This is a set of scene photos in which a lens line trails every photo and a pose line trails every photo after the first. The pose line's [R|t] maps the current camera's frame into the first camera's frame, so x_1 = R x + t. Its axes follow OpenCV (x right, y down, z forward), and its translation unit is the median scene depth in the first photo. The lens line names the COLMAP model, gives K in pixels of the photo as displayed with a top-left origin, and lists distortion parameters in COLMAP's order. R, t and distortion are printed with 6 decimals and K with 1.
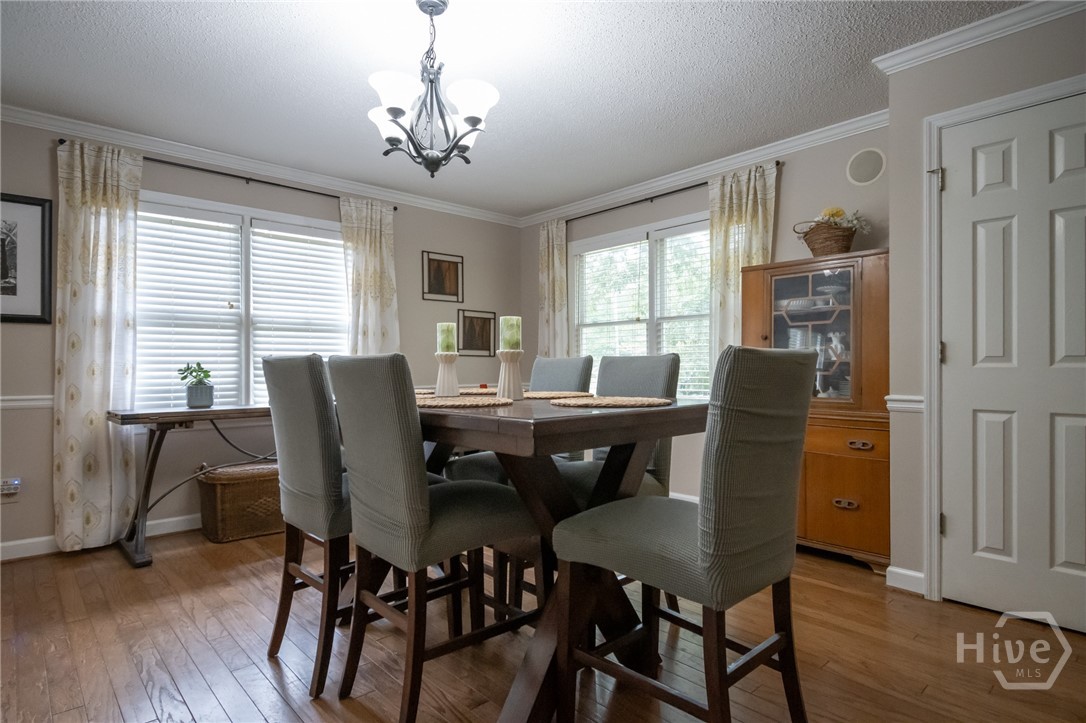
lens RADIAL K [[584.2, 0, 543.0], [0, 584.2, 361.5], [0, 0, 1]] dist [-0.002419, -0.001056]
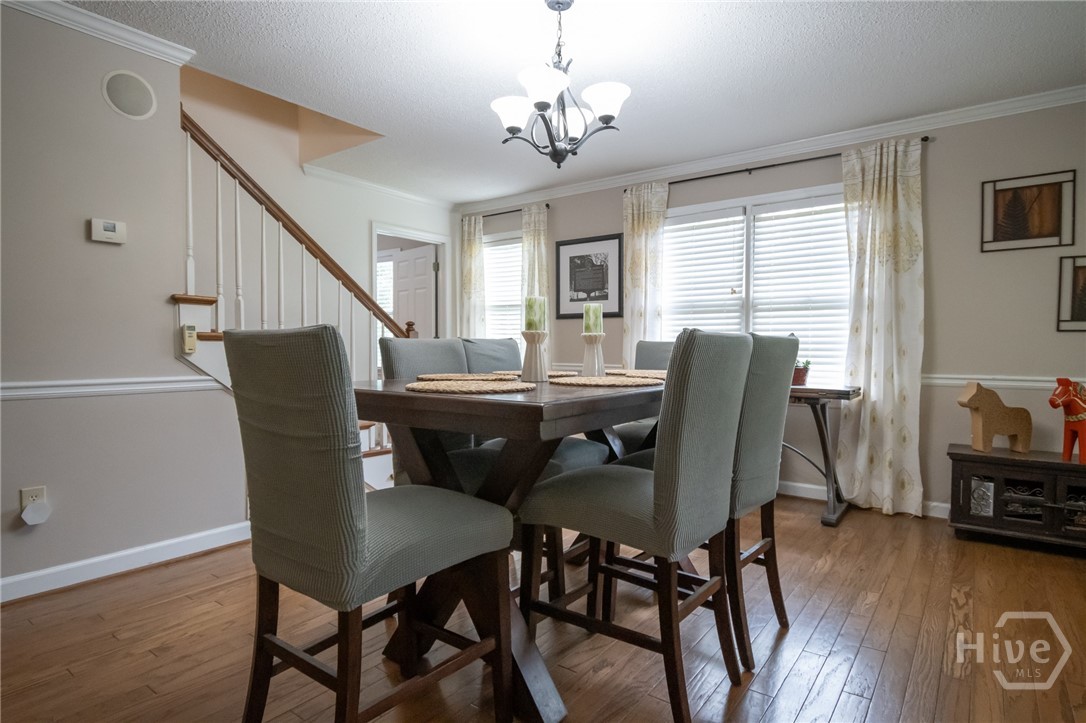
lens RADIAL K [[584.2, 0, 543.0], [0, 584.2, 361.5], [0, 0, 1]] dist [-0.002419, -0.001056]
pose [[0.179041, 0.029953, -0.983386, 0.477976], [0.004039, 0.999506, 0.031179, 0.001082], [0.983833, -0.009554, 0.178831, 0.434476]]
